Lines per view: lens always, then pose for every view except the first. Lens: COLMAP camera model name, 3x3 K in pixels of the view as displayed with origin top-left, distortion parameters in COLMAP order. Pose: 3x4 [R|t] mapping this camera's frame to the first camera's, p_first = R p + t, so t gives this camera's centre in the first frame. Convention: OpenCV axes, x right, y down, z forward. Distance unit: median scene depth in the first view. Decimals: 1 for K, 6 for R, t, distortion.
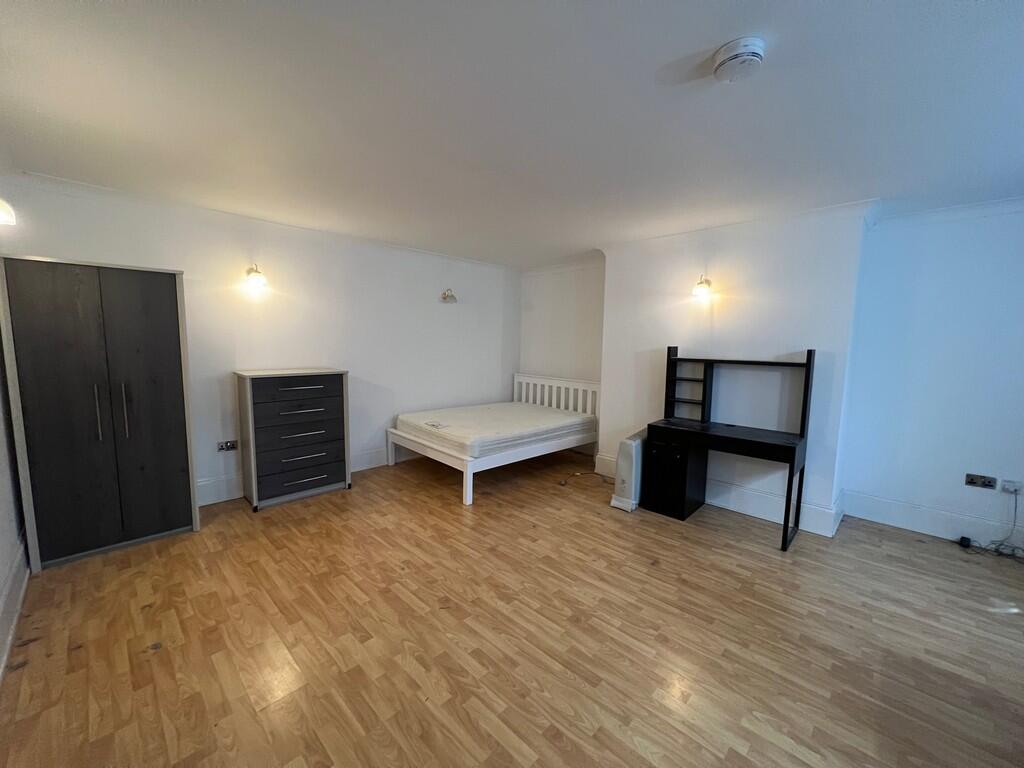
lens RADIAL K [[408.8, 0, 511.9], [0, 408.8, 384.7], [0, 0, 1]] dist [-0.002591, 0.000266]
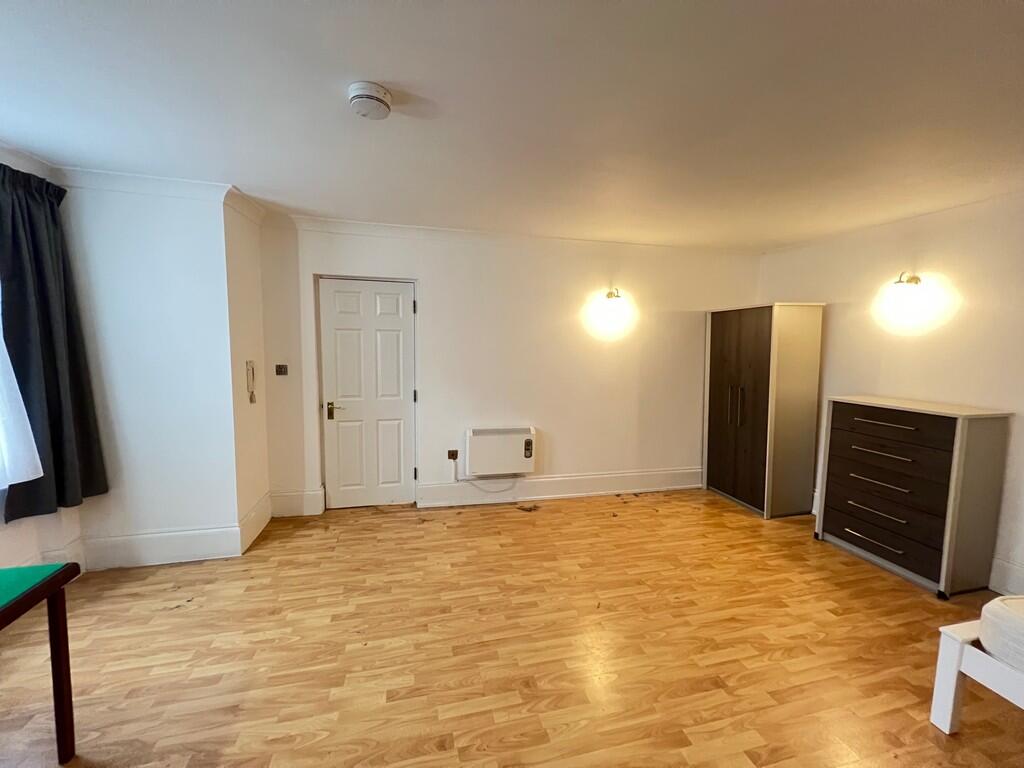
lens RADIAL K [[408.8, 0, 511.5], [0, 408.8, 381.8], [0, 0, 1]] dist [-0.002591, 0.000266]
pose [[-0.521628, 0.052687, -0.851545, 0.555312], [-0.119691, 0.983702, 0.134182, -0.097257], [0.844736, 0.171915, -0.506820, 0.830067]]
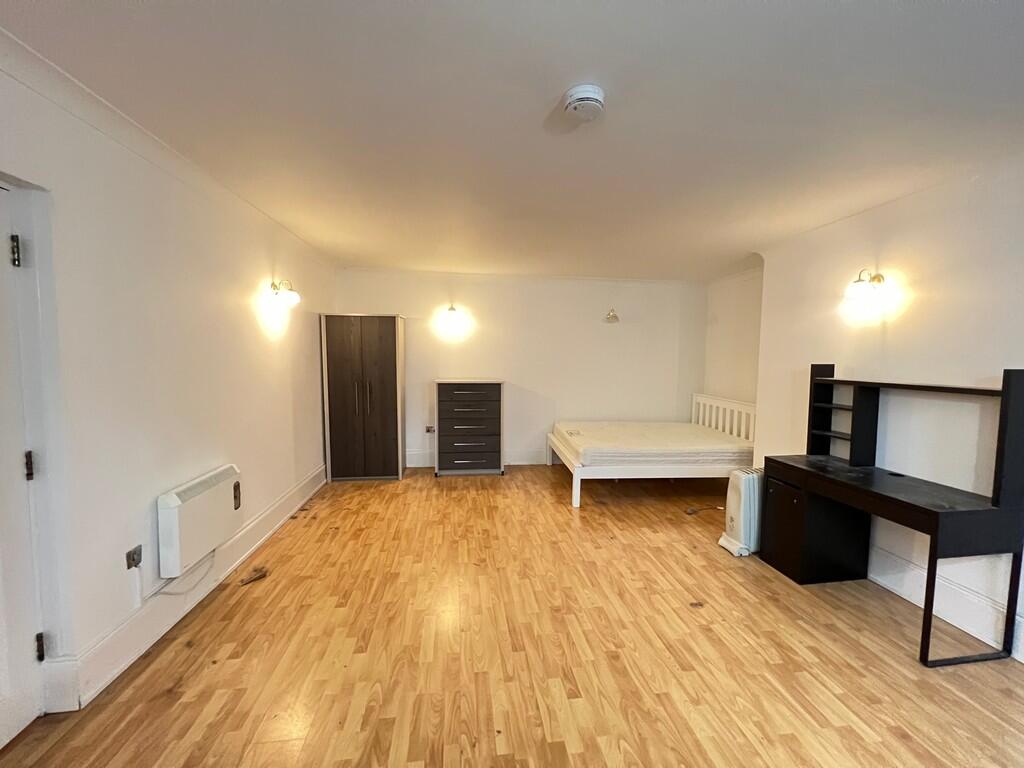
lens RADIAL K [[408.8, 0, 511.9], [0, 408.8, 383.9], [0, 0, 1]] dist [-0.002591, 0.000266]
pose [[0.785679, 0.036579, -0.617553, 0.460416], [-0.066431, 0.997467, -0.025434, 0.004696], [0.615058, 0.061008, 0.786118, 0.017659]]
